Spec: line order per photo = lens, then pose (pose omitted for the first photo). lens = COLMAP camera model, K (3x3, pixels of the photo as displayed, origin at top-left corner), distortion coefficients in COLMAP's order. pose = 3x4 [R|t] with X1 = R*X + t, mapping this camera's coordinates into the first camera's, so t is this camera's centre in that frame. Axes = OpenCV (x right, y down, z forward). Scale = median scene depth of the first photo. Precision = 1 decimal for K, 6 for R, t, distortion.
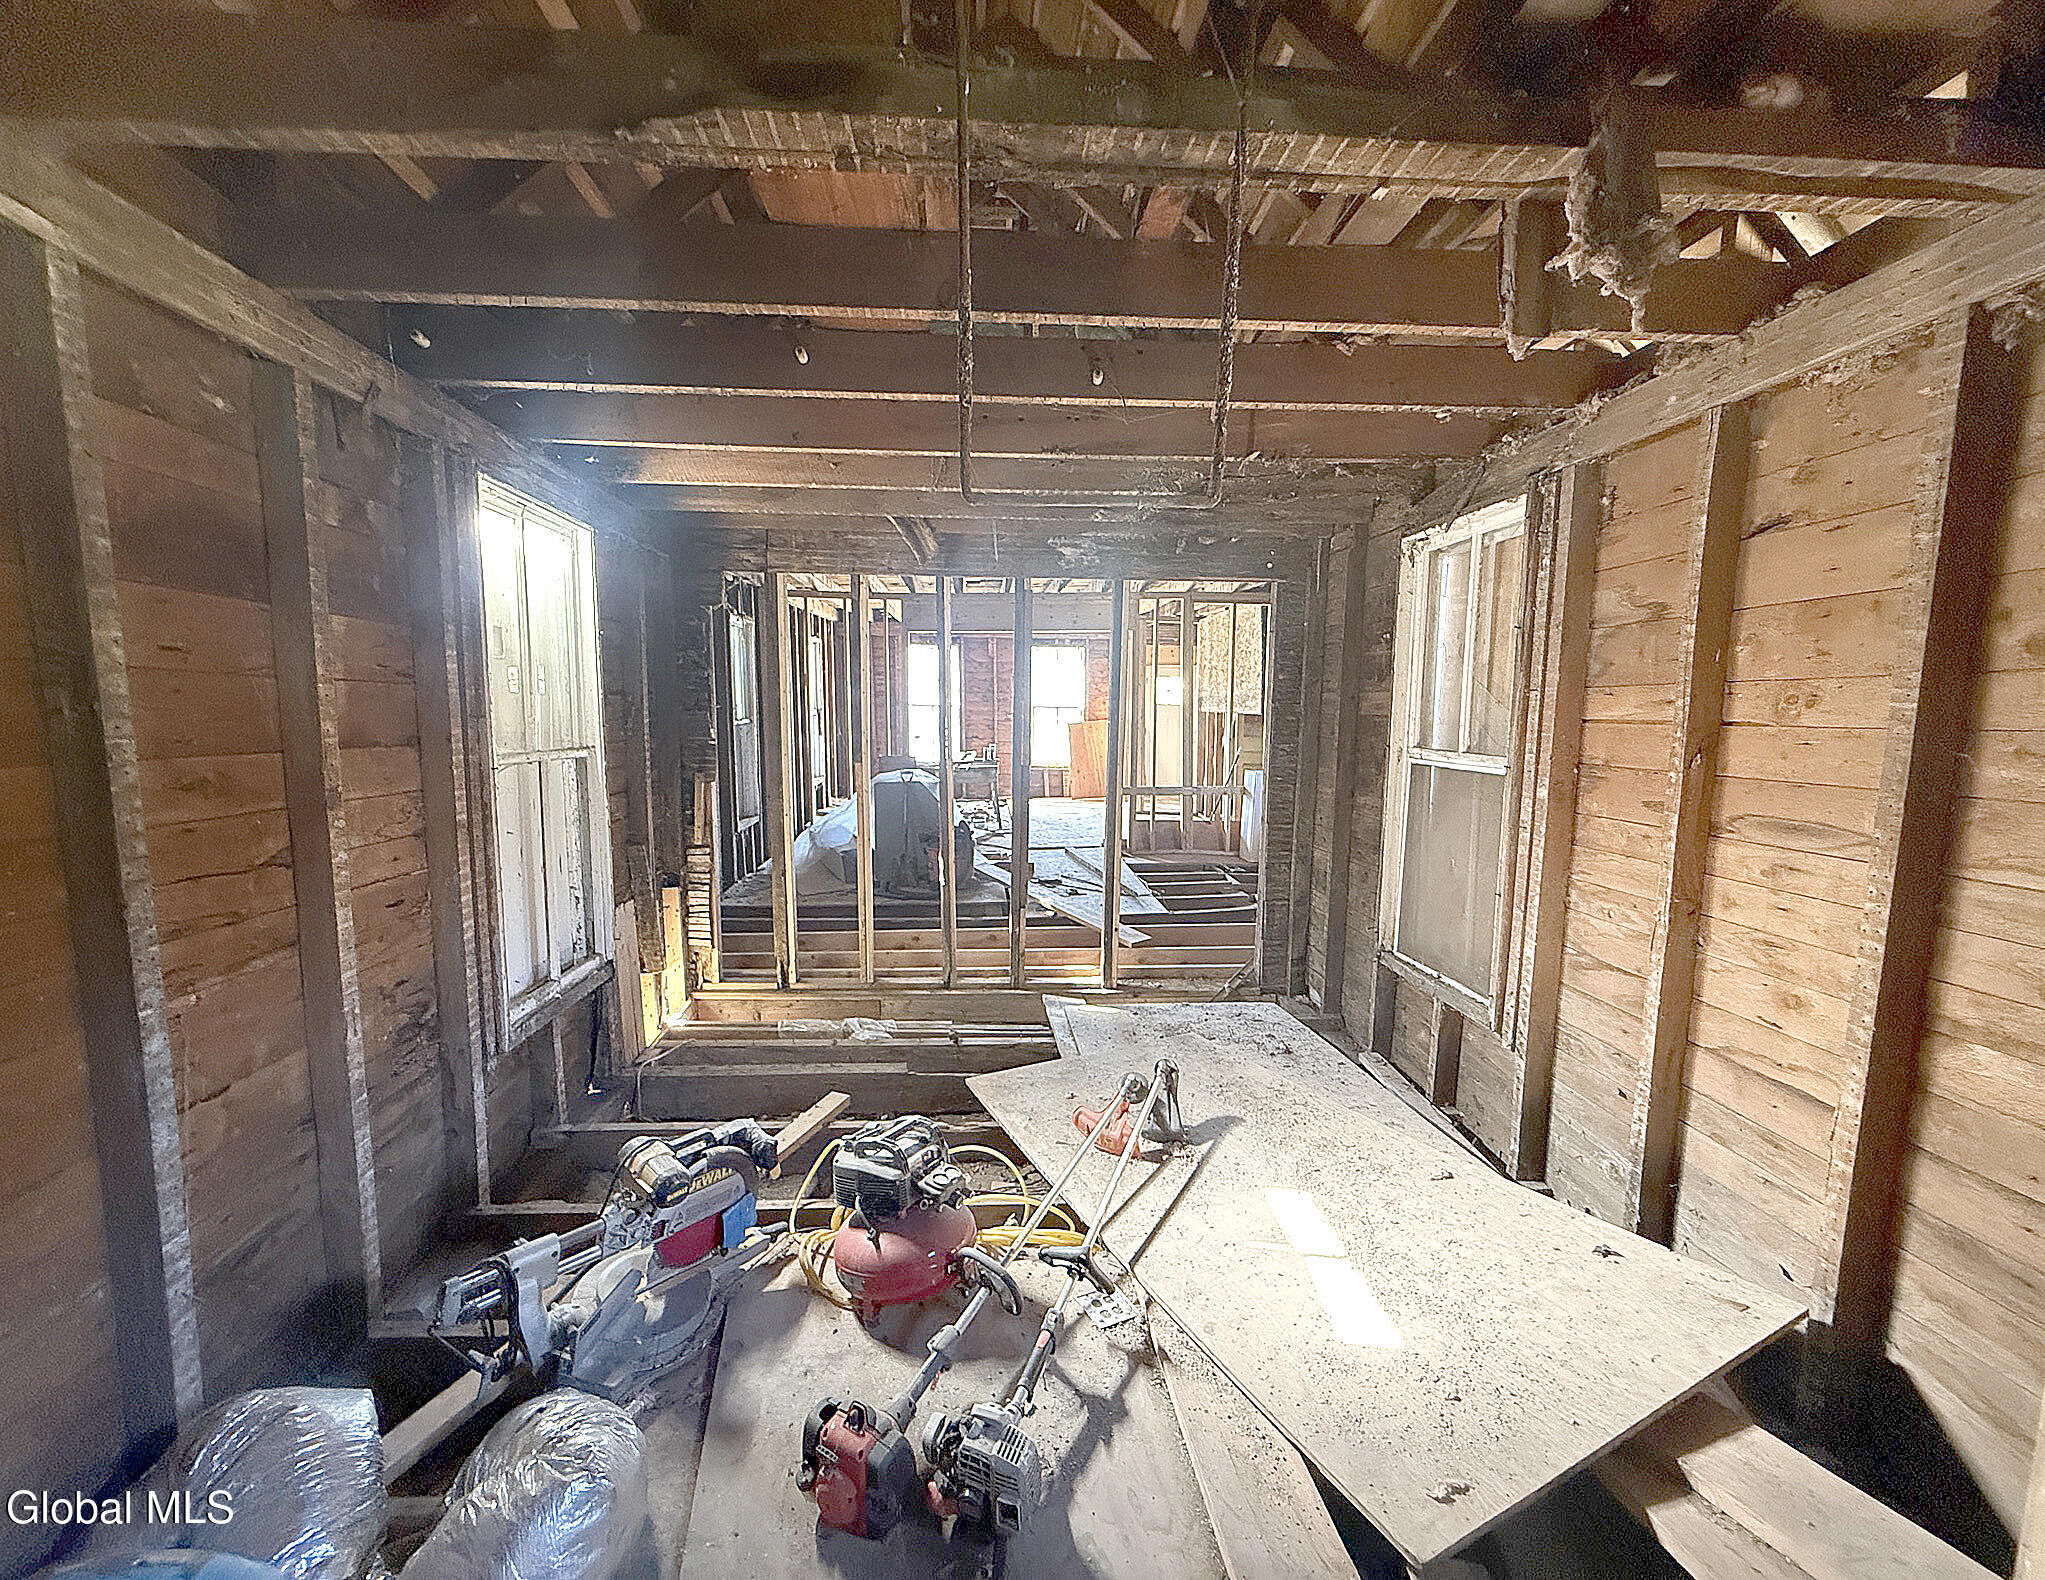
lens RADIAL K [[805.5, 0, 1019.7], [0, 805.5, 779.9], [0, 0, 1]] dist [-0.000890, -0.000050]
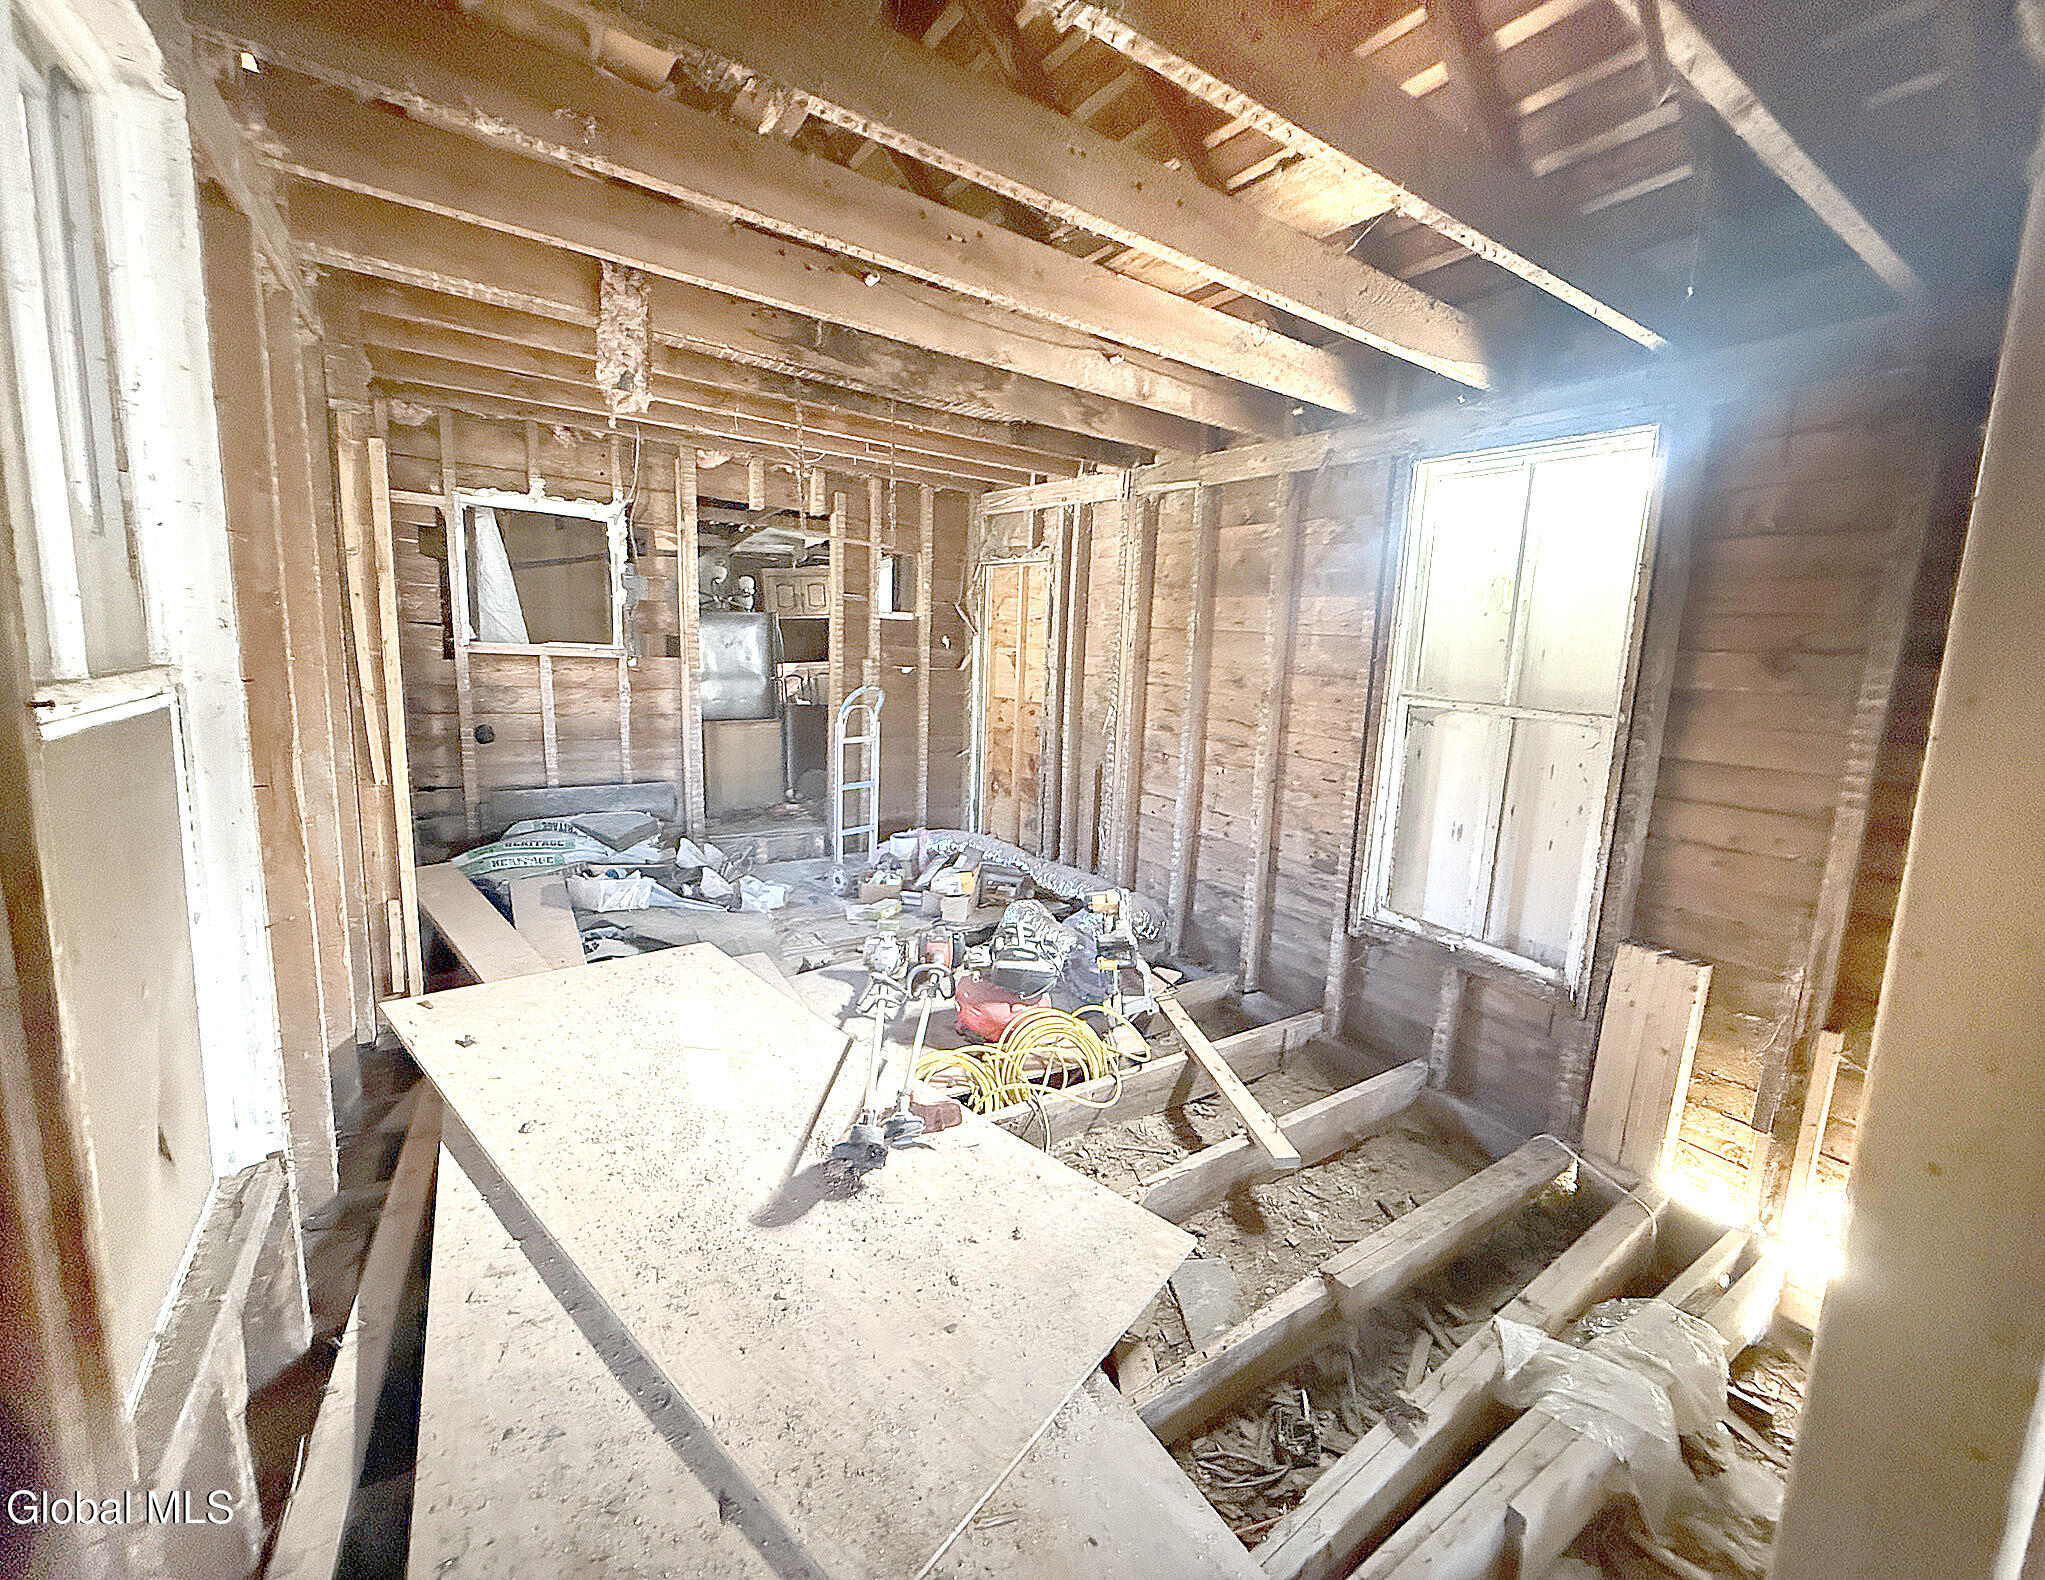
lens RADIAL K [[818.2, 0, 1022.5], [0, 818.2, 790.0], [0, 0, 1]] dist [-0.001191, 0.000026]
pose [[-0.864710, 0.027802, -0.501501, 0.391135], [-0.108891, 0.964343, 0.241214, -0.107200], [0.490326, 0.263190, -0.830850, 1.503137]]
